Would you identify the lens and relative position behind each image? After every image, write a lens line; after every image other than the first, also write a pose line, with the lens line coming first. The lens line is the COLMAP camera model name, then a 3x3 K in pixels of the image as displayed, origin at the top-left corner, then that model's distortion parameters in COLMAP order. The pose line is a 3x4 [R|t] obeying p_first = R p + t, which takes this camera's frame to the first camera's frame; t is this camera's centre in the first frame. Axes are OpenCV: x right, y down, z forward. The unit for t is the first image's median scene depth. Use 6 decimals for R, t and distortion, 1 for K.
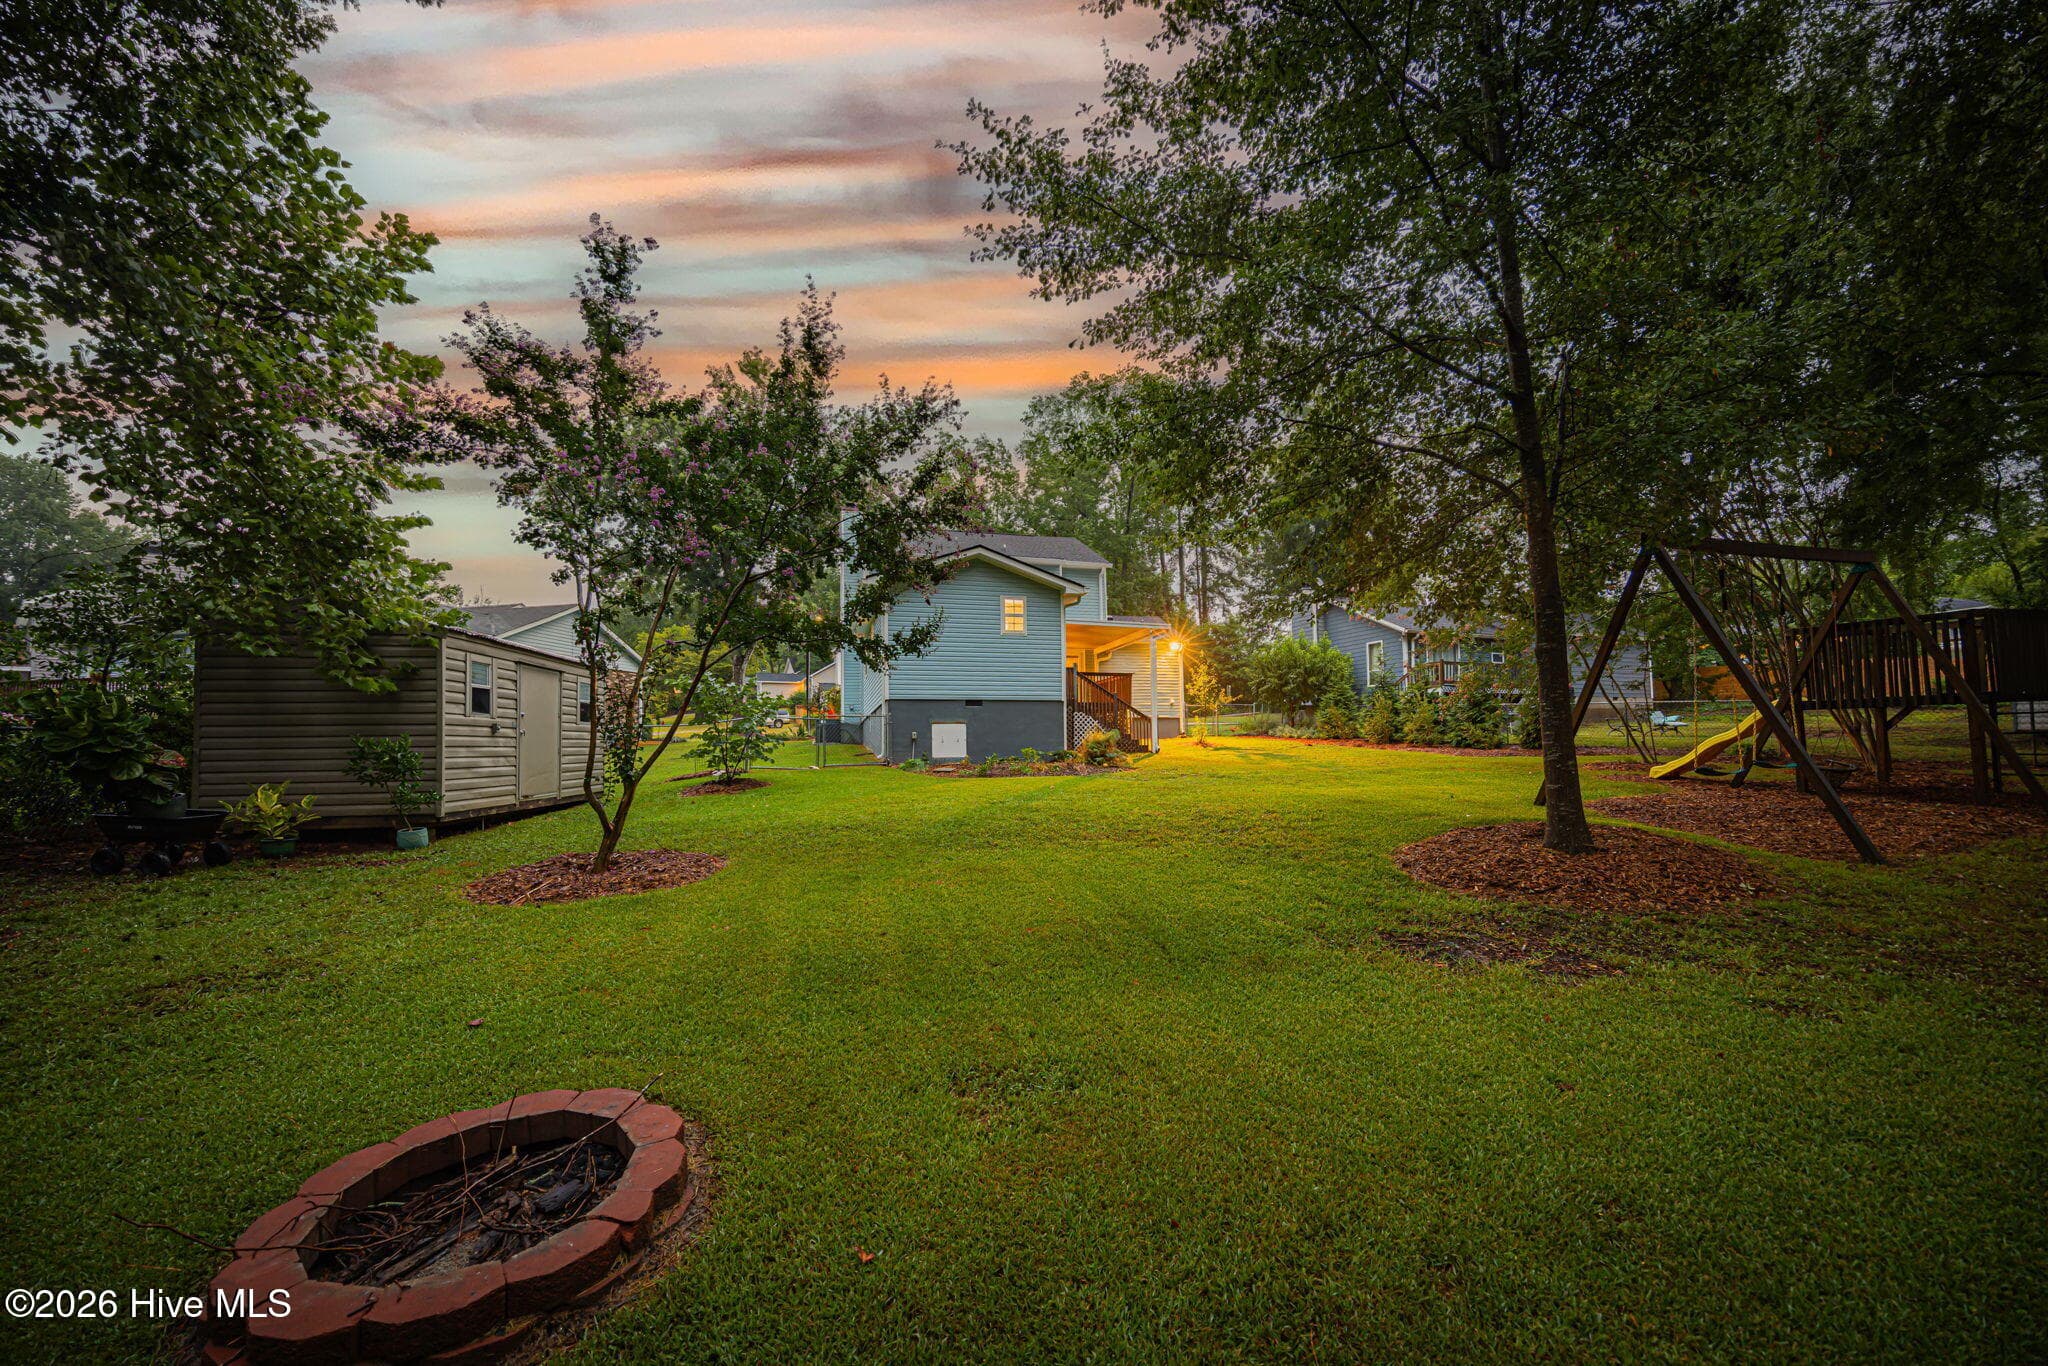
lens RADIAL K [[786.6, 0, 1031.7], [0, 786.6, 740.8], [0, 0, 1]] dist [-0.005348, -0.000304]
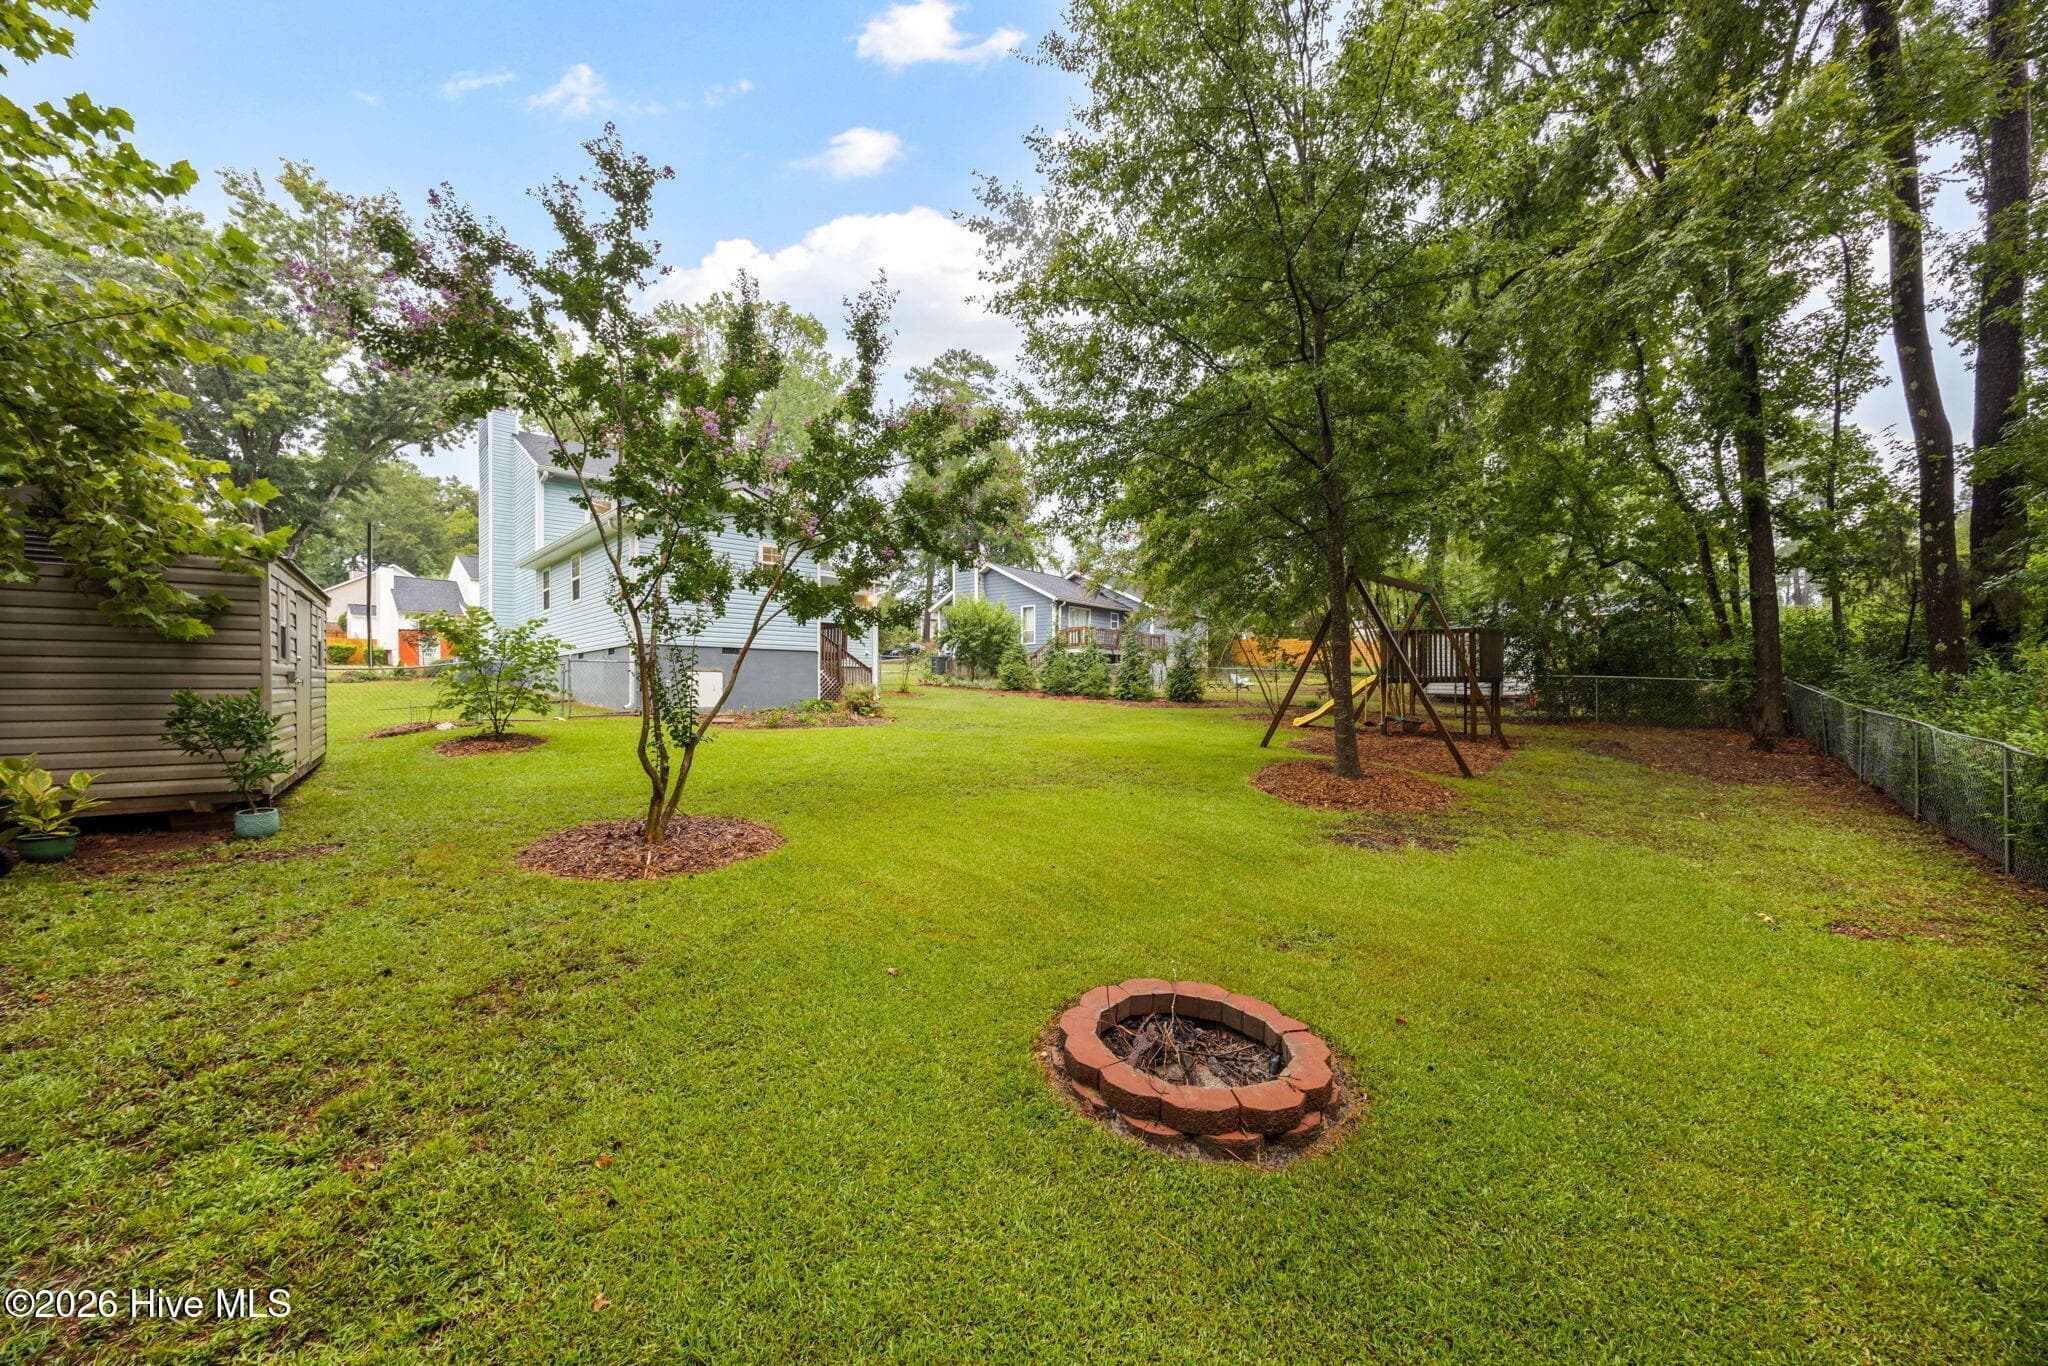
lens RADIAL K [[786.6, 0, 1023.8], [0, 786.6, 689.0], [0, 0, 1]] dist [-0.005348, -0.000304]
pose [[0.873496, 0.015412, 0.486587, -0.464533], [-0.018588, 0.999826, 0.001700, -0.019511], [-0.486476, -0.010529, 0.873630, -0.030333]]
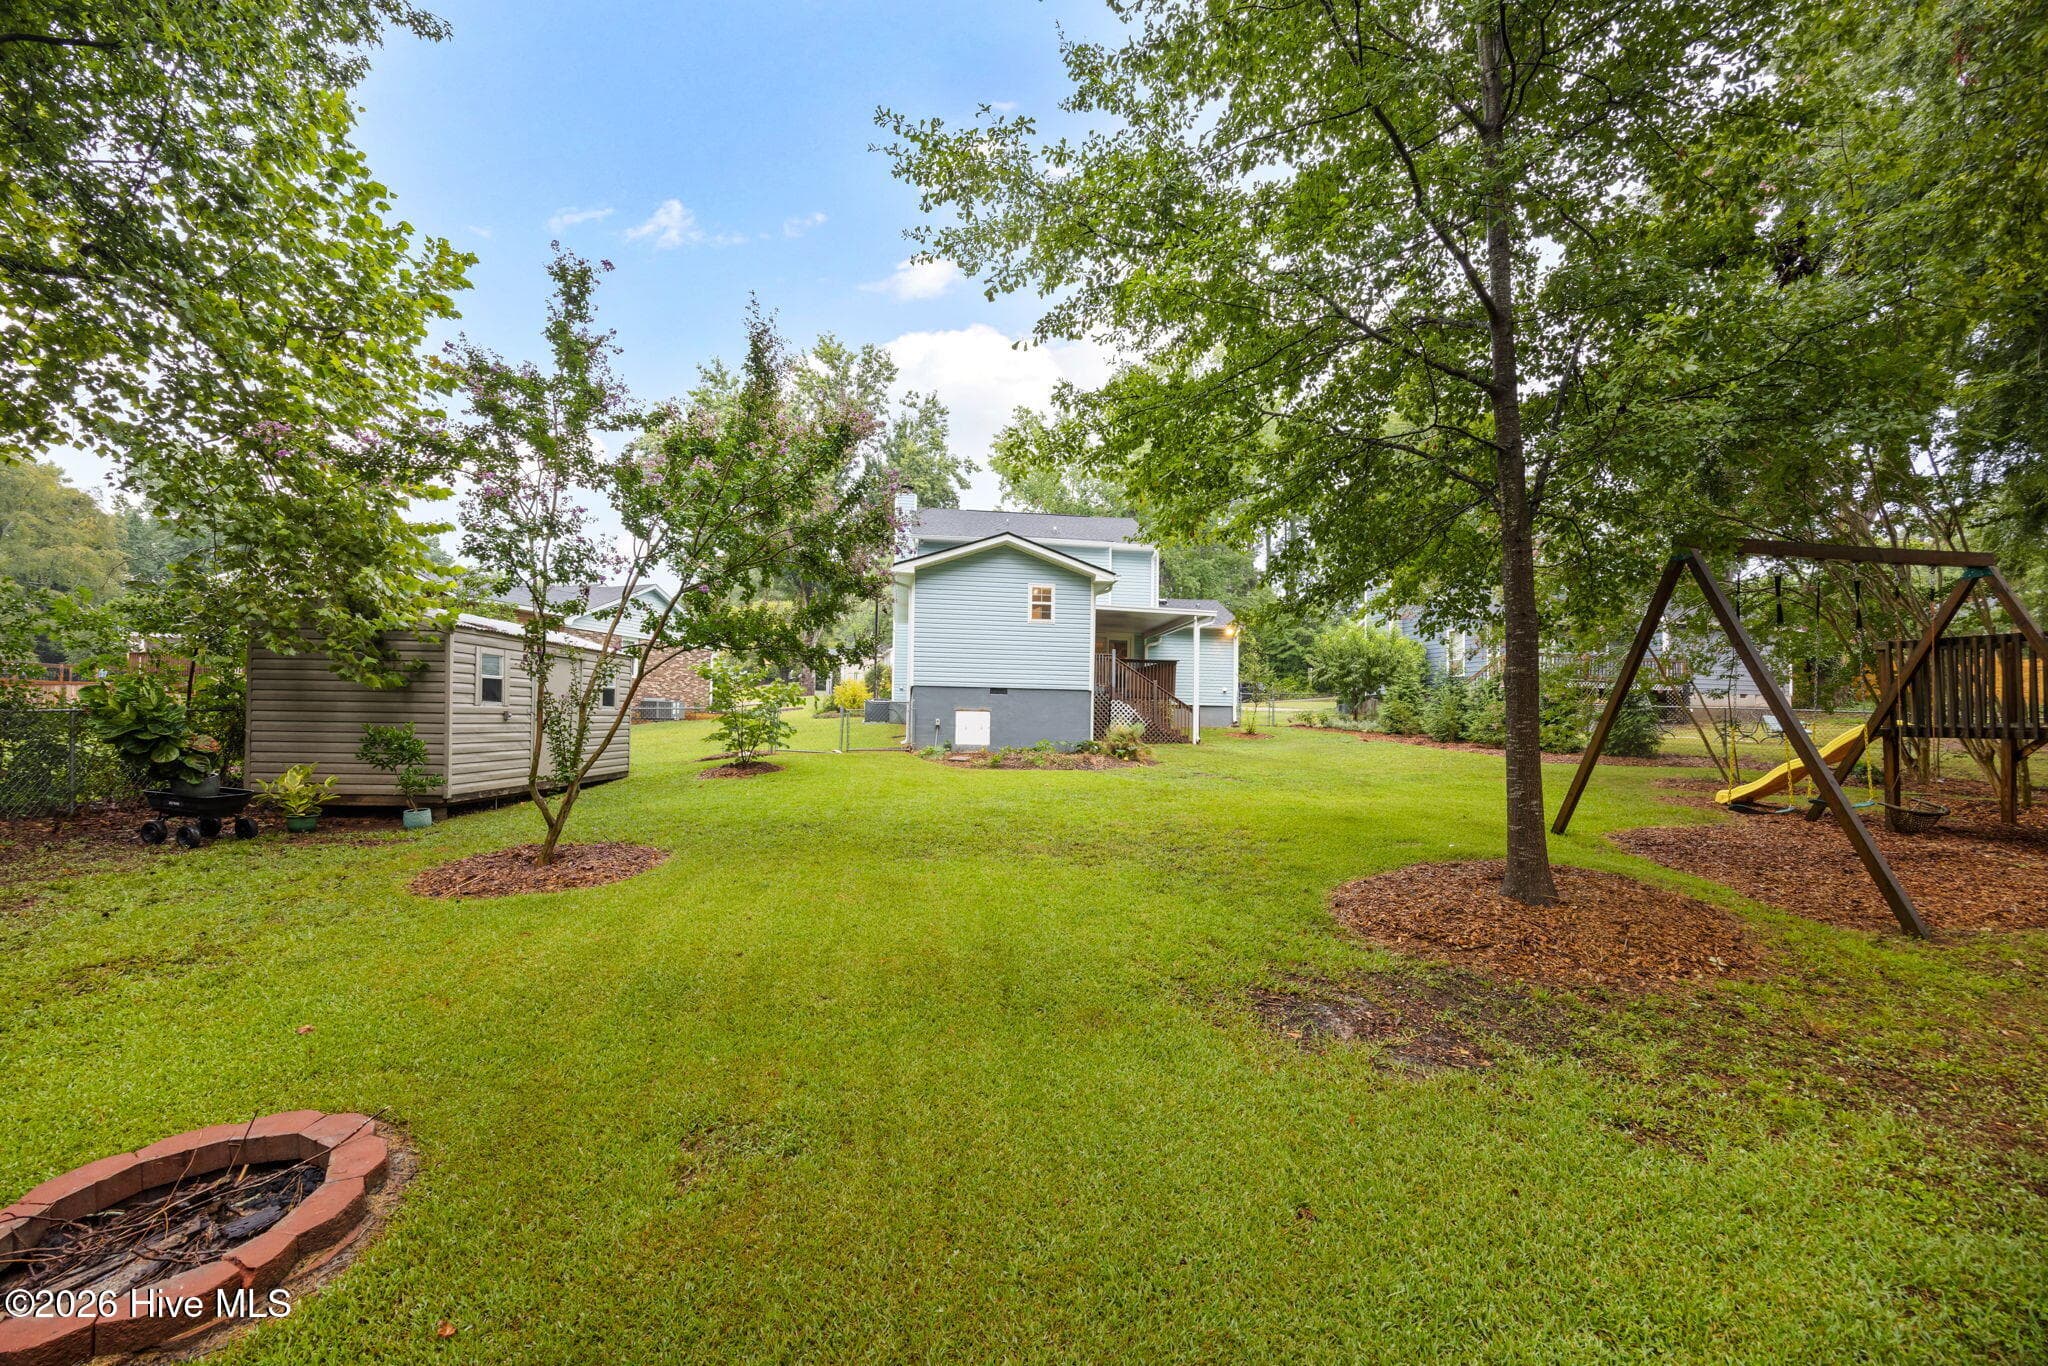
lens RADIAL K [[786.6, 0, 1011.7], [0, 786.6, 726.8], [0, 0, 1]] dist [-0.005348, -0.000304]
pose [[0.990449, 0.030757, -0.134408, 0.160006], [-0.028651, 0.999435, 0.017579, -0.042205], [0.134872, -0.013560, 0.990770, 0.026453]]
